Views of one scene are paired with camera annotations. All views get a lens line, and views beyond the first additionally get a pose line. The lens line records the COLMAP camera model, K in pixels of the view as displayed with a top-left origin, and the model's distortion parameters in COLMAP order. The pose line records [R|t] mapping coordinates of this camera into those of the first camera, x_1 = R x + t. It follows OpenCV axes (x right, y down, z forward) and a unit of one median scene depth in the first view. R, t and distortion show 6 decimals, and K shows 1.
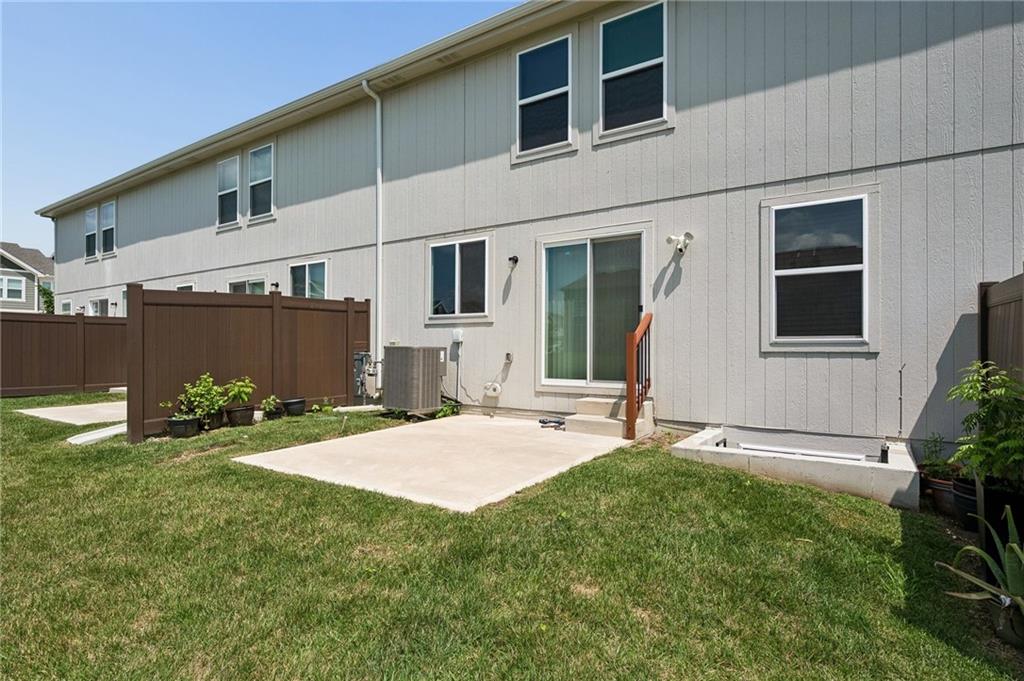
lens RADIAL K [[534.7, 0, 513.7], [0, 534.7, 341.3], [0, 0, 1]] dist [0.001989, 0.001321]
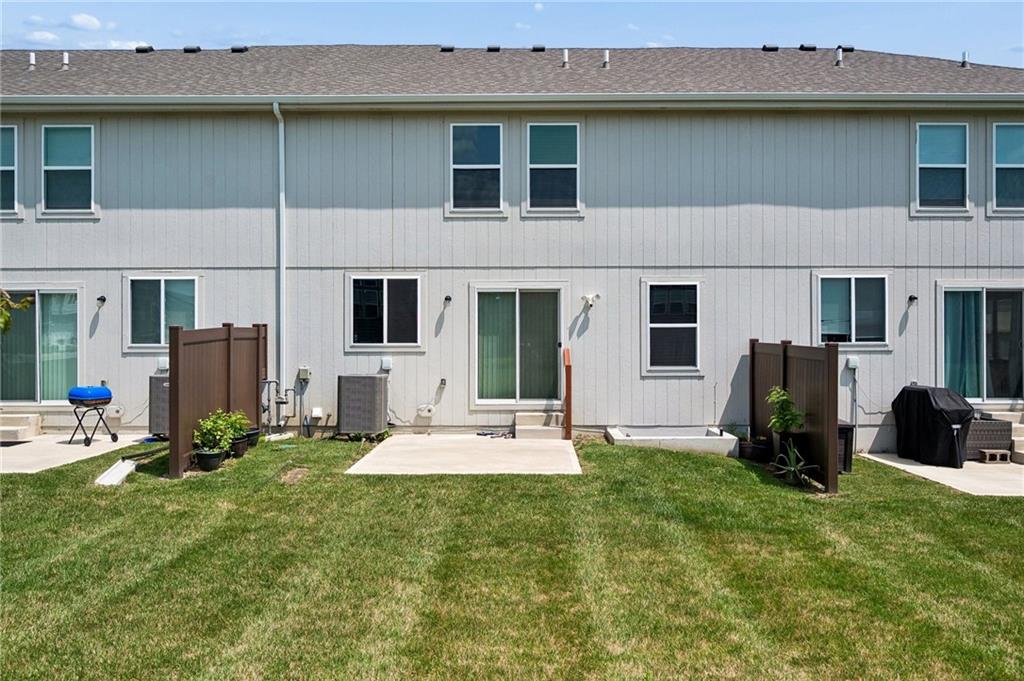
lens RADIAL K [[767.7, 0, 512.1], [0, 767.7, 339.9], [0, 0, 1]] dist [0.009216, -0.000073]
pose [[0.835549, -0.000151, 0.549416, -0.850872], [-0.003059, 0.999983, 0.004926, -0.075641], [-0.549408, -0.005797, 0.835534, -0.513274]]
